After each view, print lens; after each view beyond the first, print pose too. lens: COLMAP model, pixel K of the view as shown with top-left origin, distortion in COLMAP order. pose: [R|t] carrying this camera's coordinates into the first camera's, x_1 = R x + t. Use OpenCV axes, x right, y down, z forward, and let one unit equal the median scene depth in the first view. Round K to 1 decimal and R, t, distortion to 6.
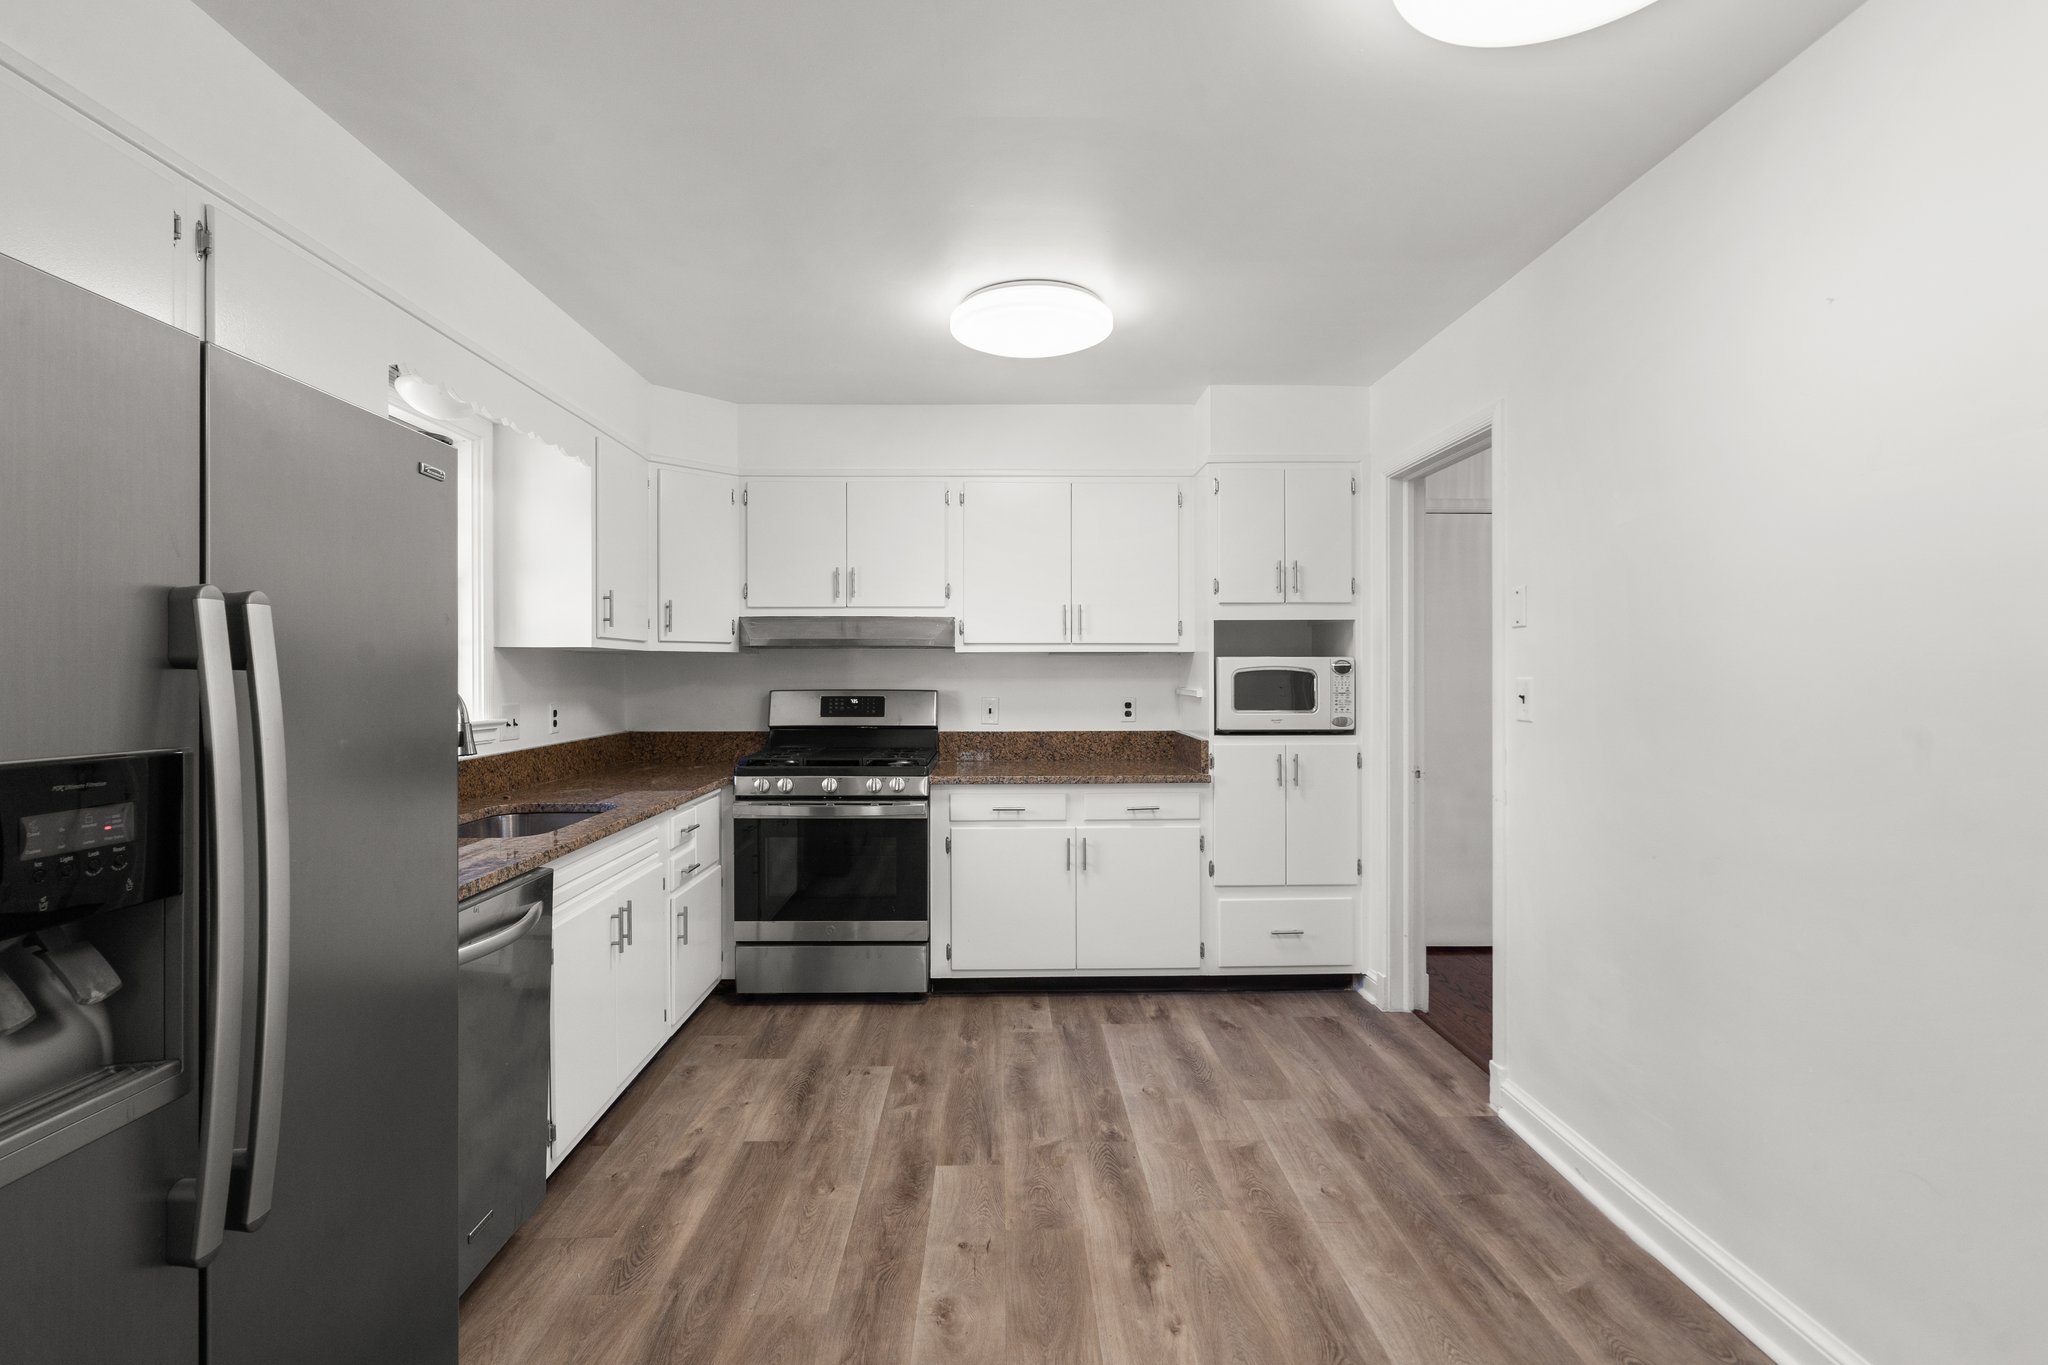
lens RADIAL K [[955.0, 0, 1013.8], [0, 955.0, 670.7], [0, 0, 1]] dist [-0.003303, 0.000252]
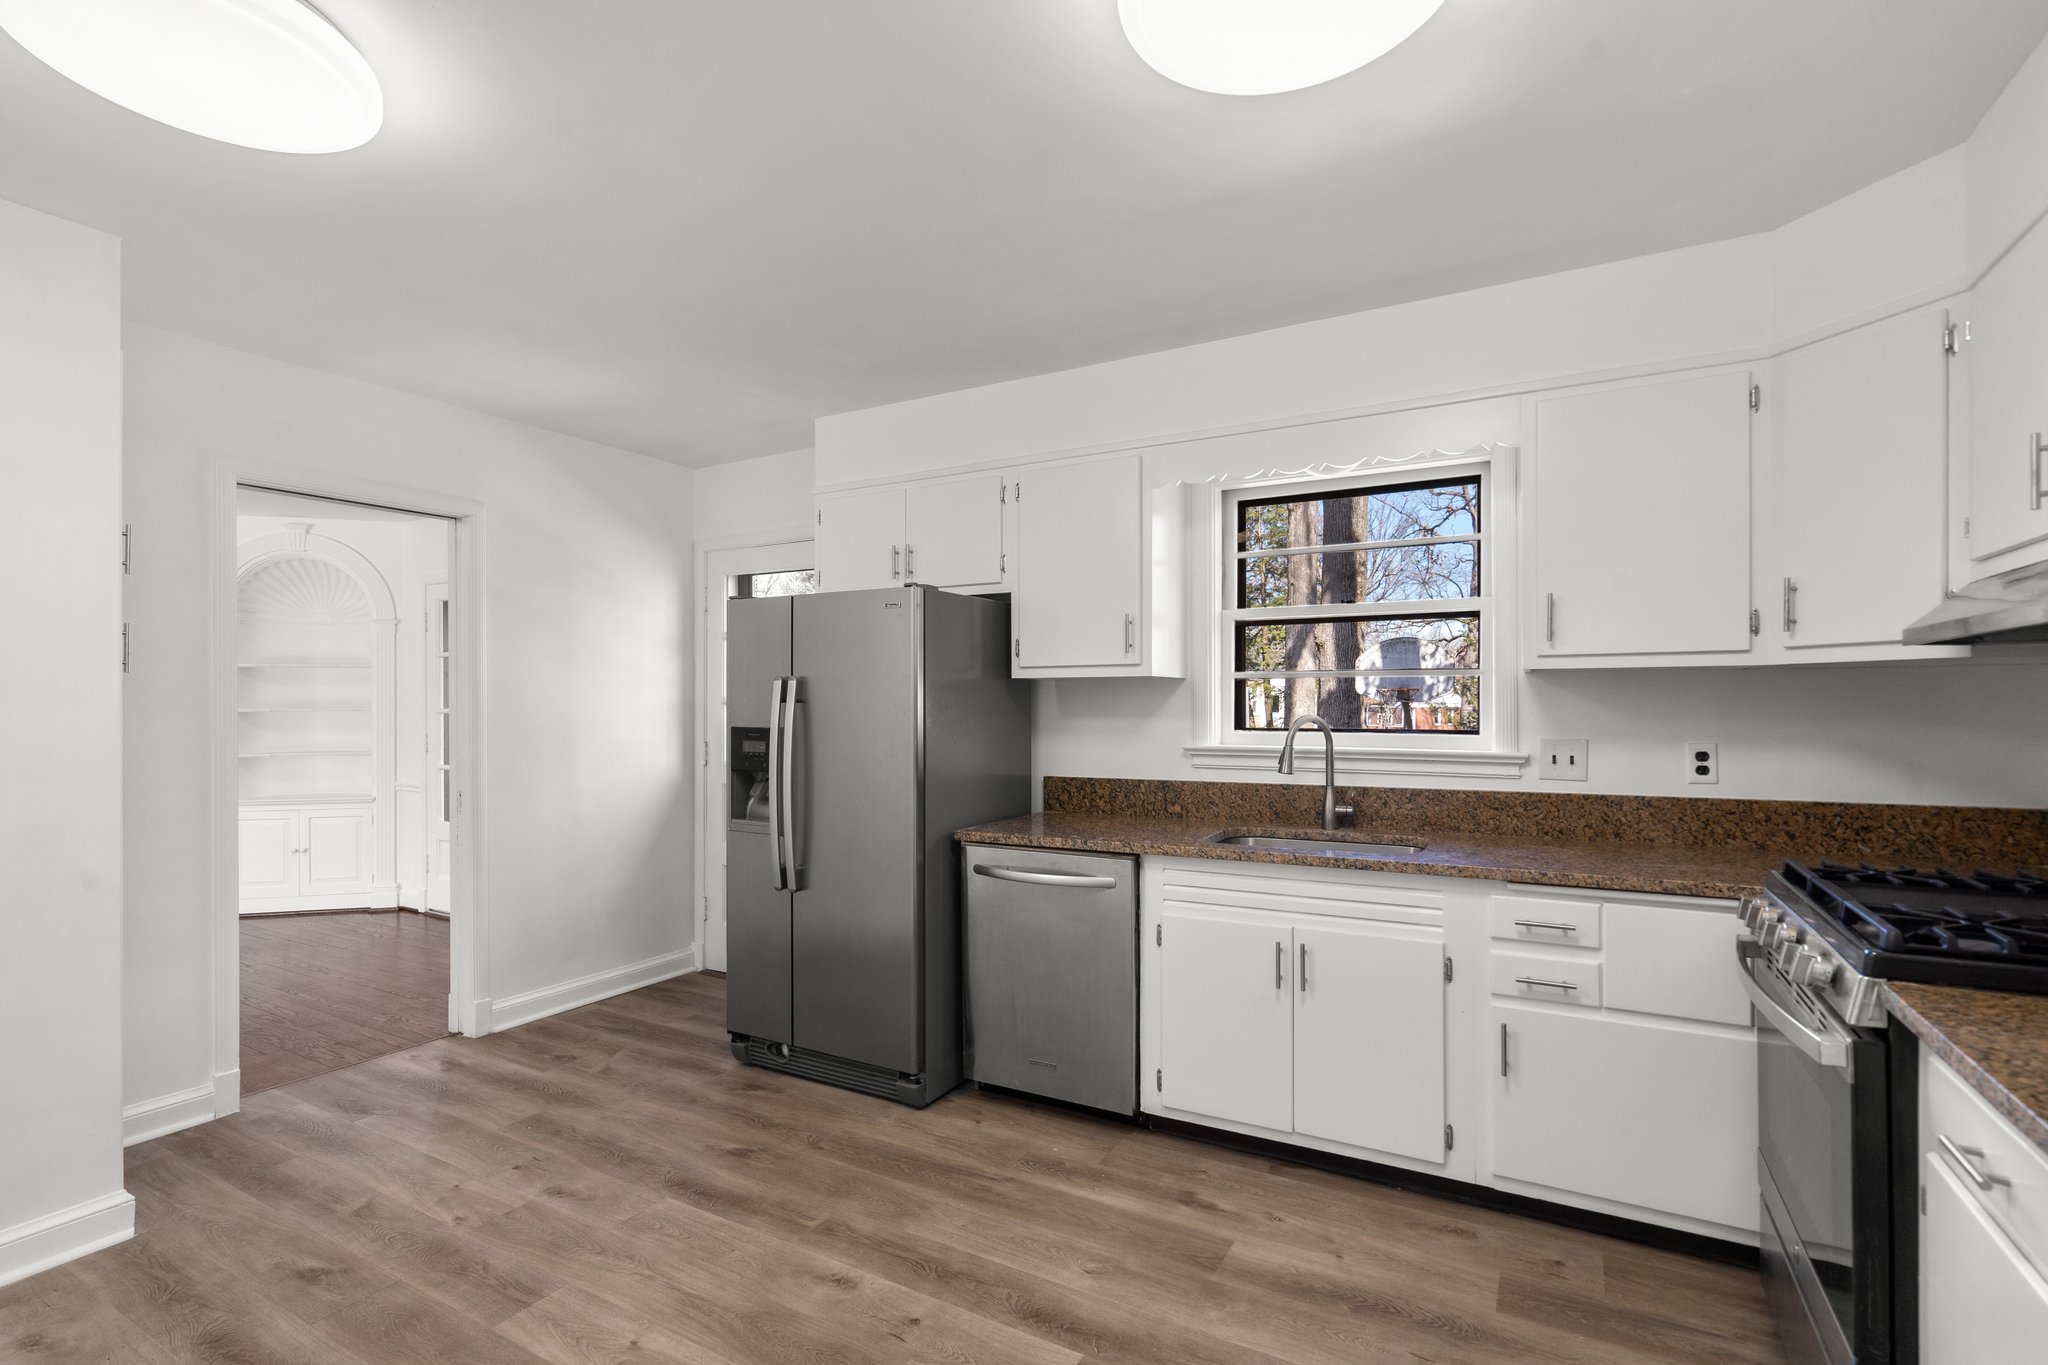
lens RADIAL K [[941.1, 0, 1018.6], [0, 941.1, 702.2], [0, 0, 1]] dist [-0.001767, 0.000141]
pose [[-0.510297, 0.000518, -0.859998, 0.401719], [0.005711, 0.999980, -0.002786, 0.002436], [0.859979, -0.006333, -0.510290, 0.918803]]
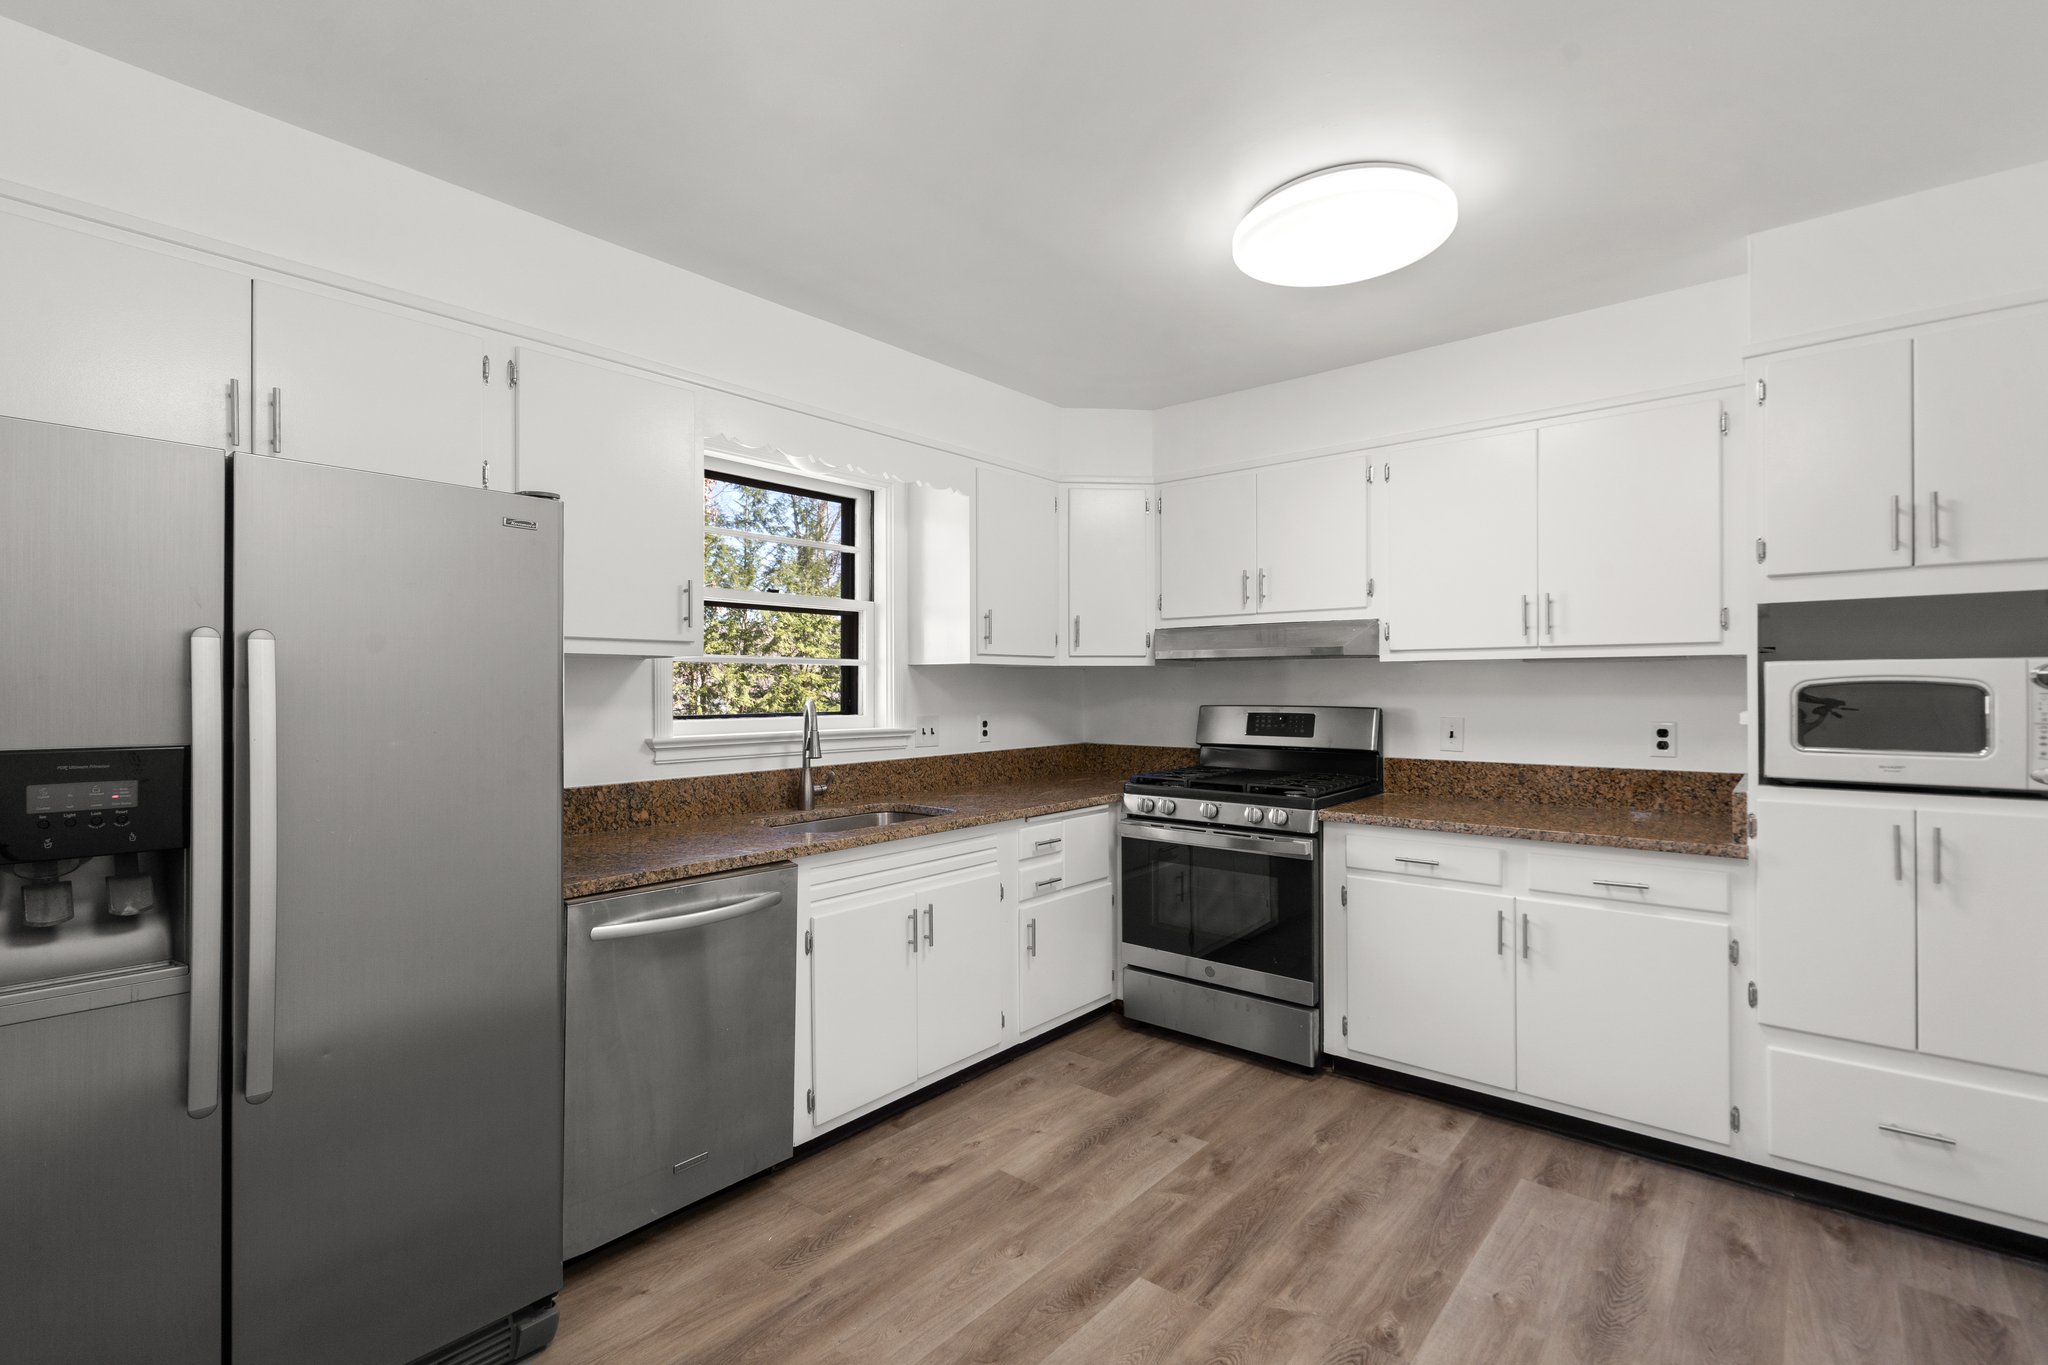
lens RADIAL K [[933.2, 0, 1011.8], [0, 933.2, 678.5], [0, 0, 1]] dist [-0.010844, 0.006600]
pose [[0.745365, -0.006468, -0.666625, 0.262168], [0.003212, 0.999976, -0.006111, -0.000964], [0.666649, 0.002414, 0.745368, 0.216814]]
